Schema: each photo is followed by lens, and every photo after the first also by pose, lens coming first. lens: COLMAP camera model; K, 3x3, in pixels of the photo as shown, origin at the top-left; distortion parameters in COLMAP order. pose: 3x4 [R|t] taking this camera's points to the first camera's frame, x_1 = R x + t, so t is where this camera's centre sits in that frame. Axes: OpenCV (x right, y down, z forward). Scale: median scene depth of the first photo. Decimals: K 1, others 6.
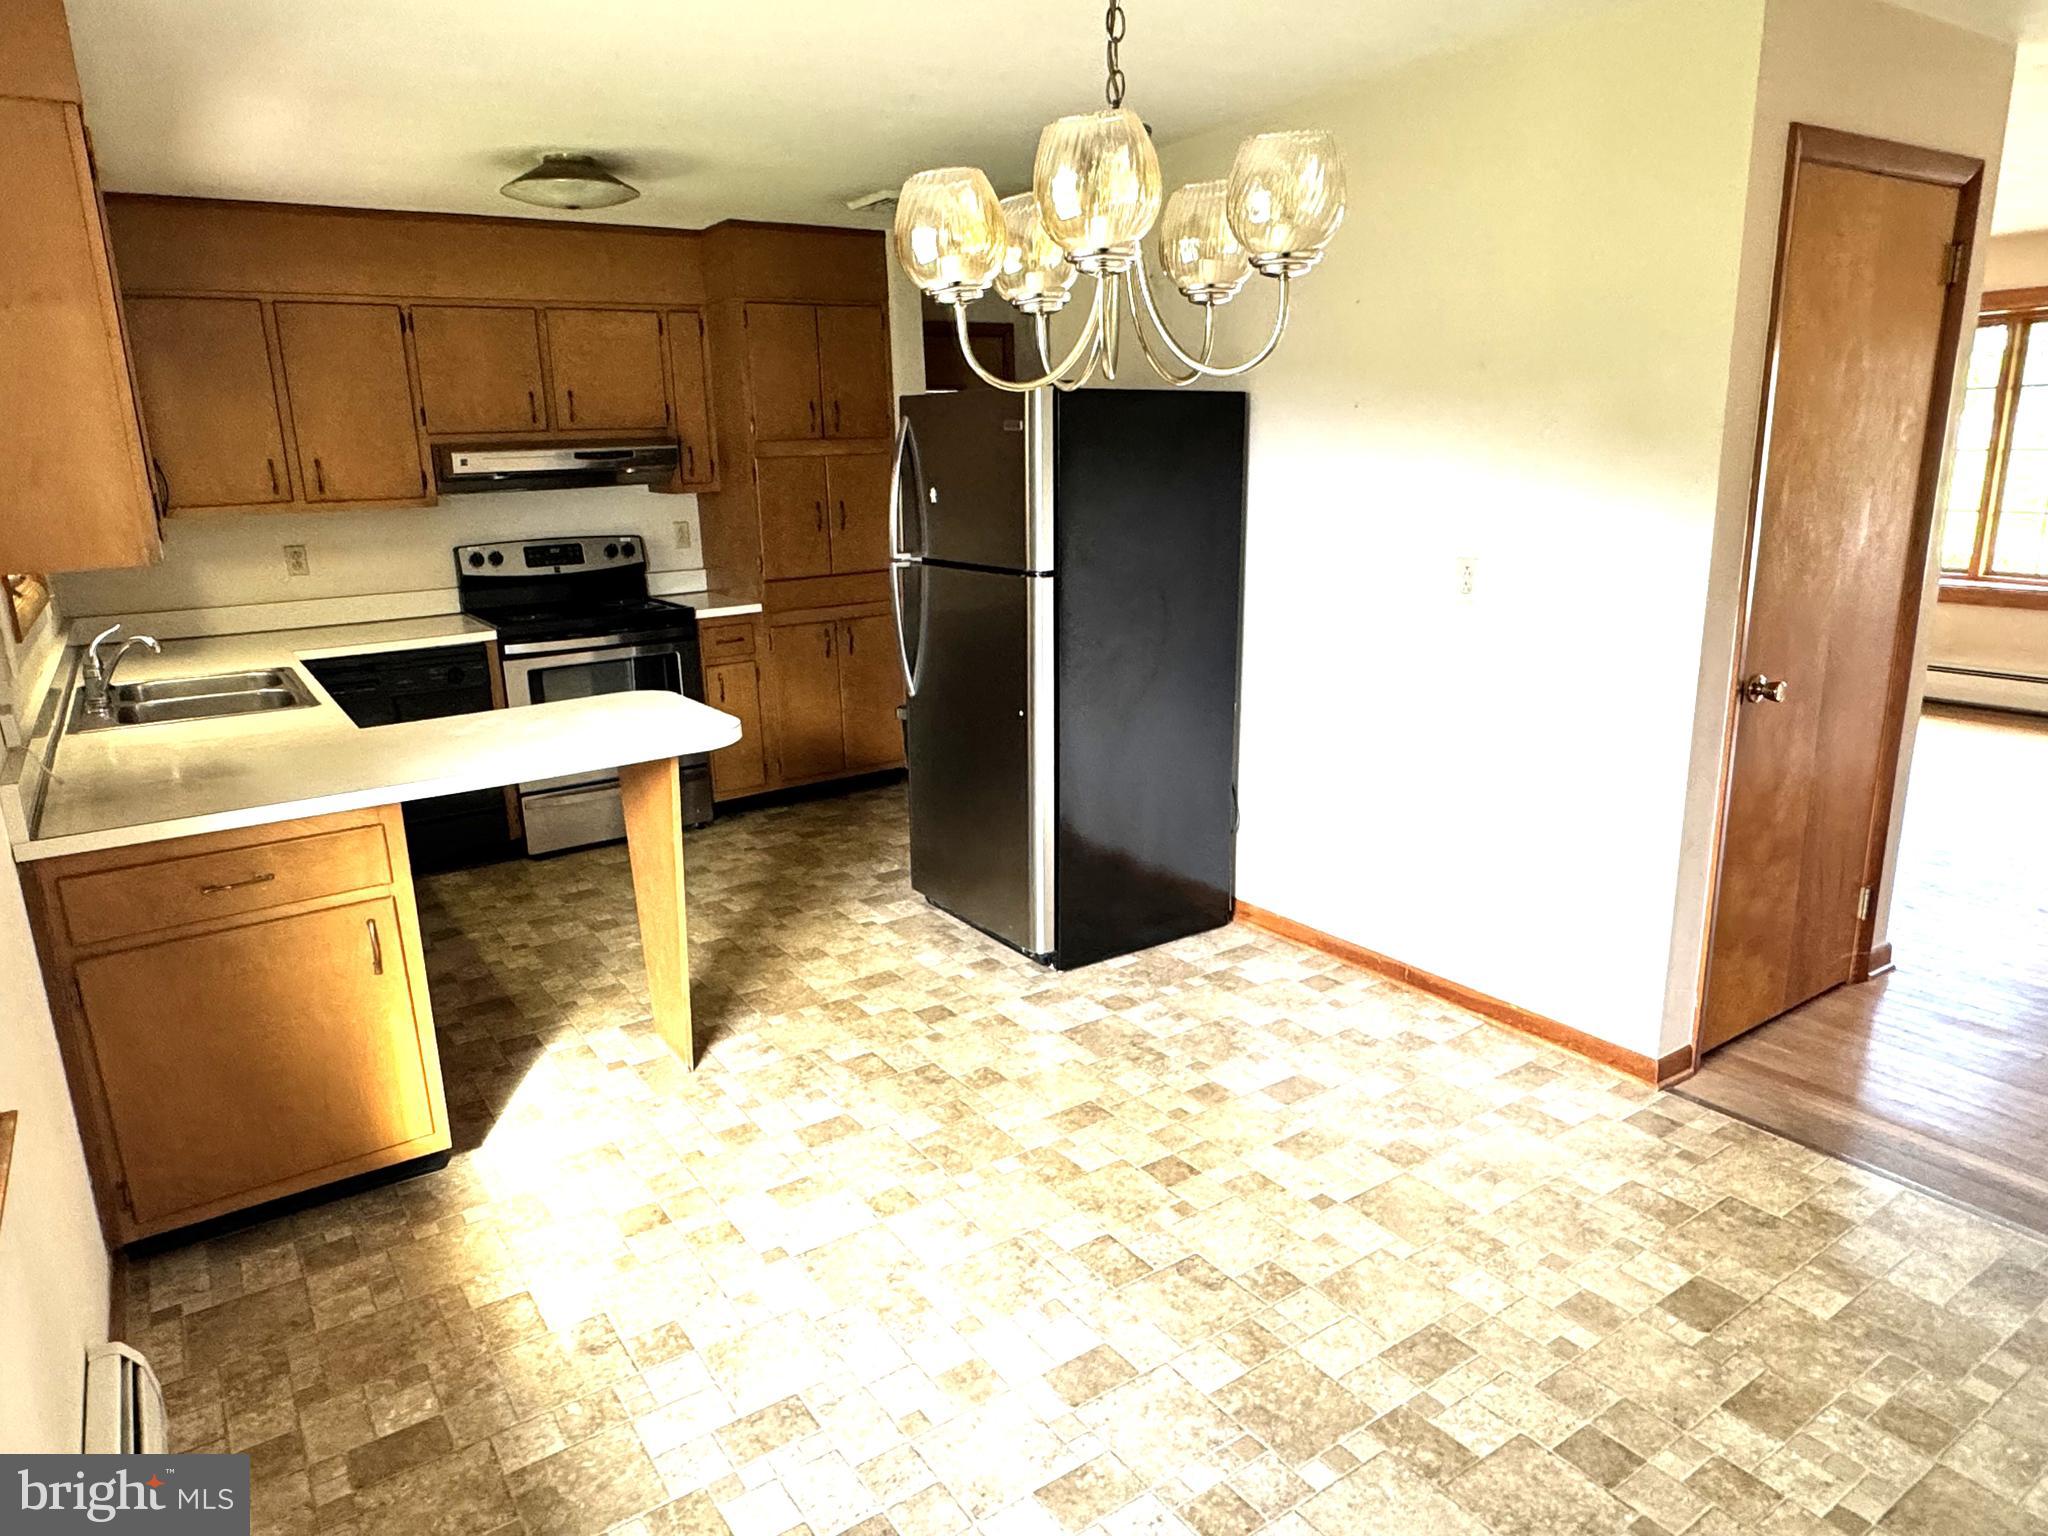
lens RADIAL K [[1295.8, 0, 1007.4], [0, 1295.8, 770.2], [0, 0, 1]] dist [-0.011524, -0.002526]
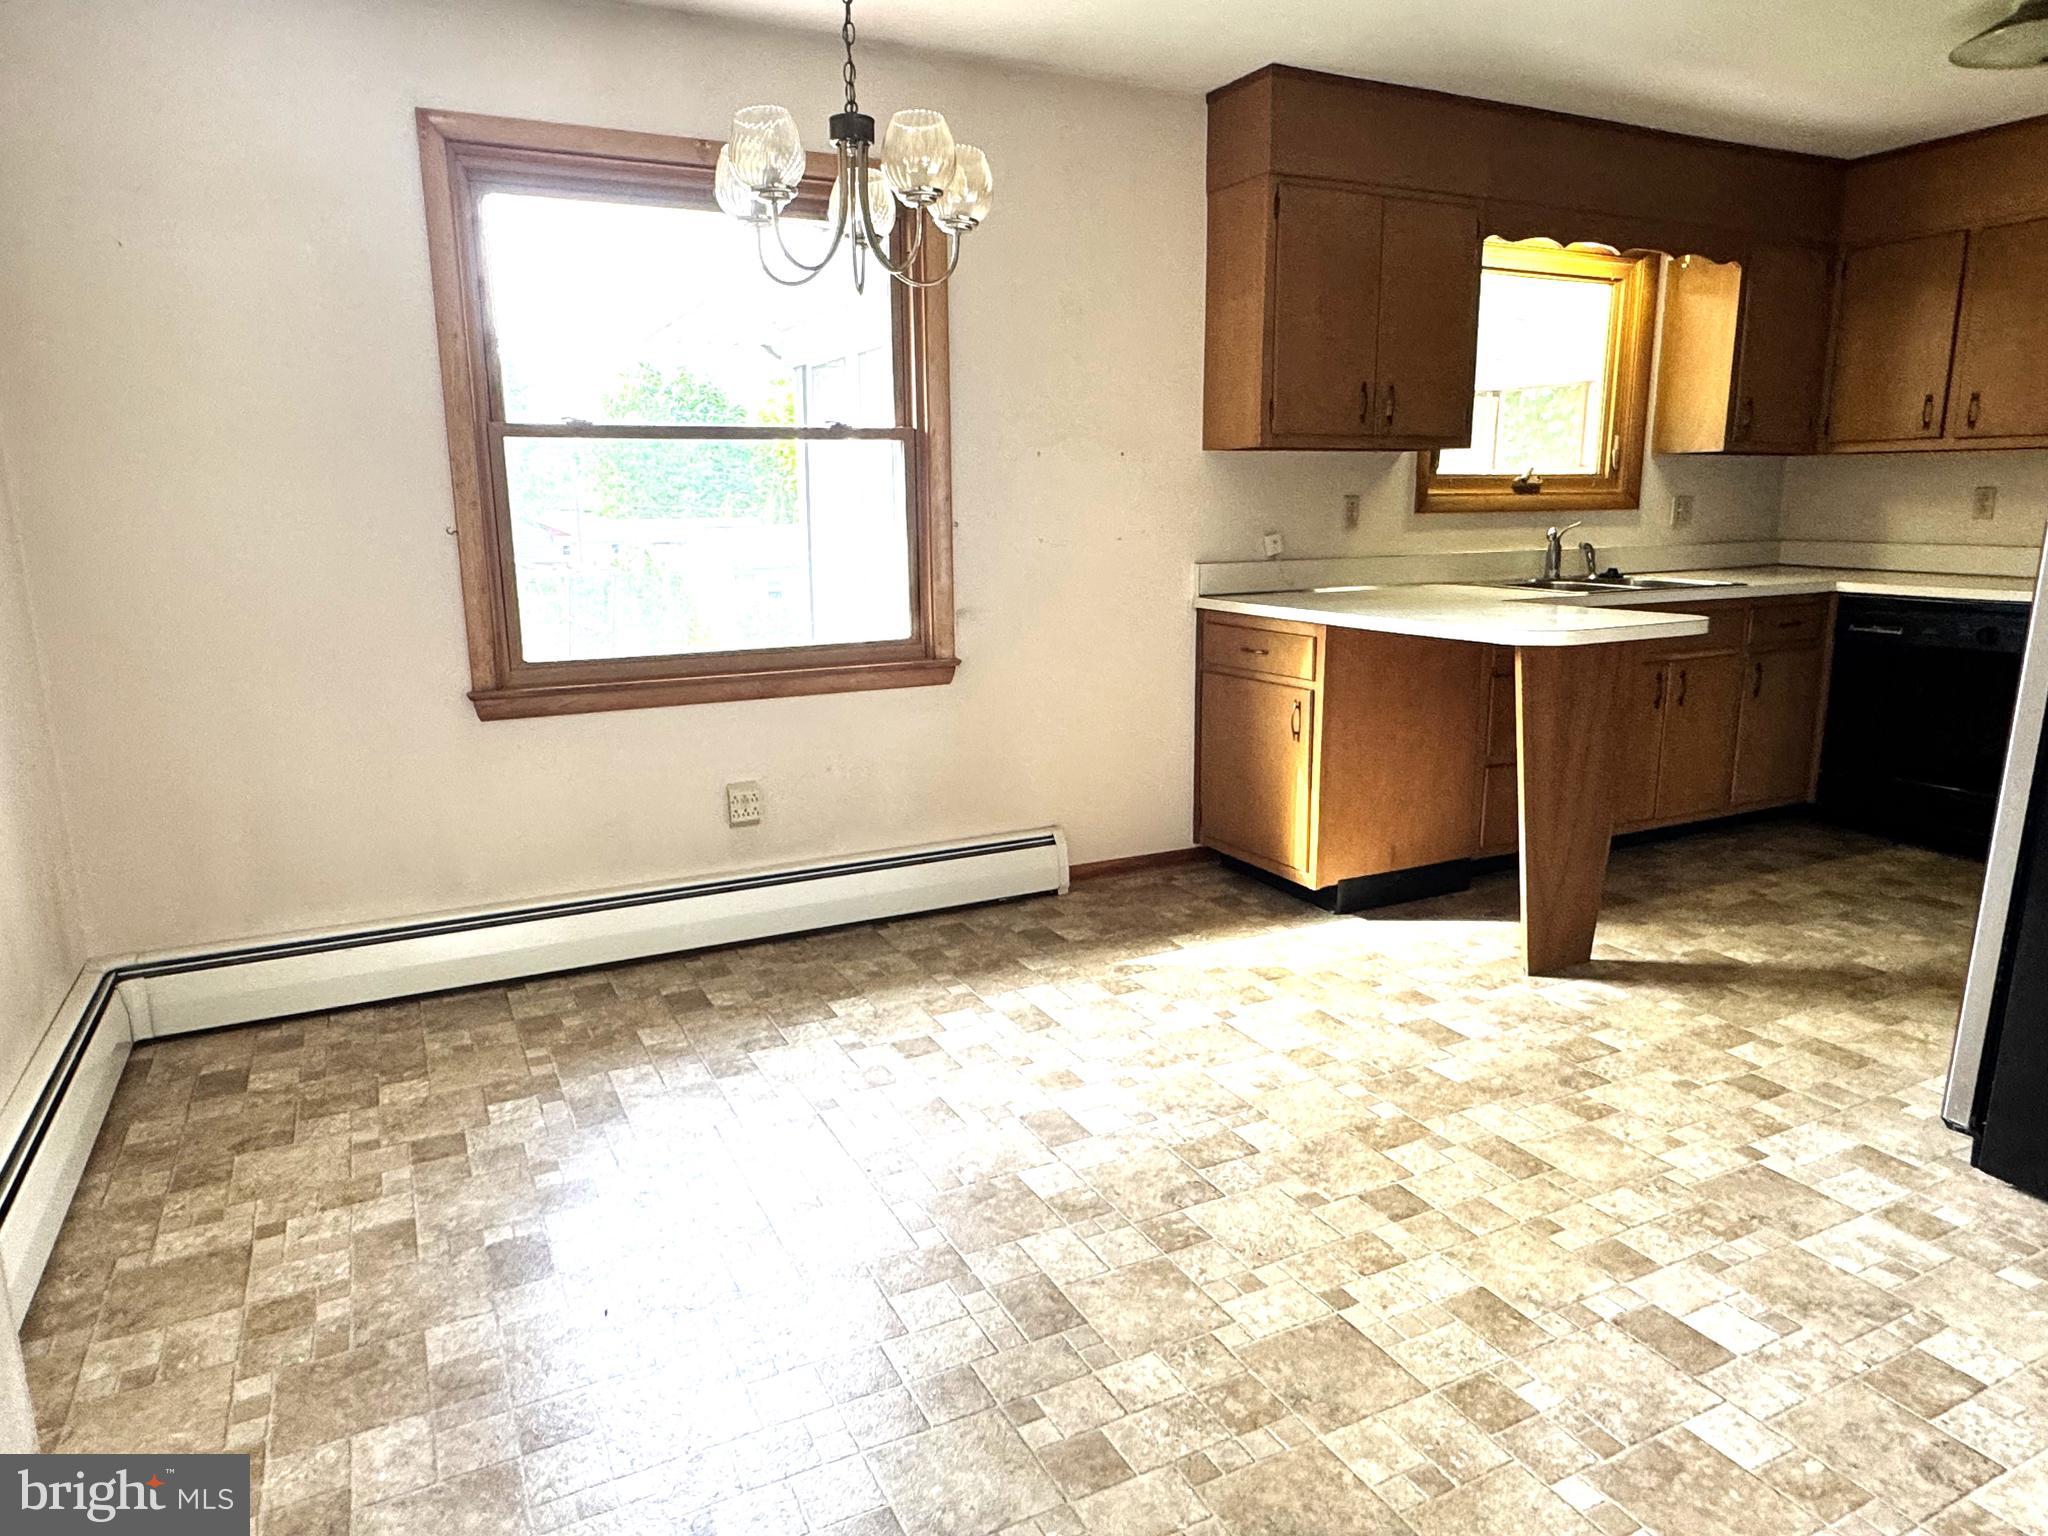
lens RADIAL K [[1295.8, 0, 1022.7], [0, 1295.8, 774.9], [0, 0, 1]] dist [-0.011524, -0.002526]
pose [[-0.124782, 0.238174, -0.963173, 0.860431], [-0.231255, 0.937043, 0.261672, -0.102787], [0.964858, 0.255391, -0.061848, 0.733379]]
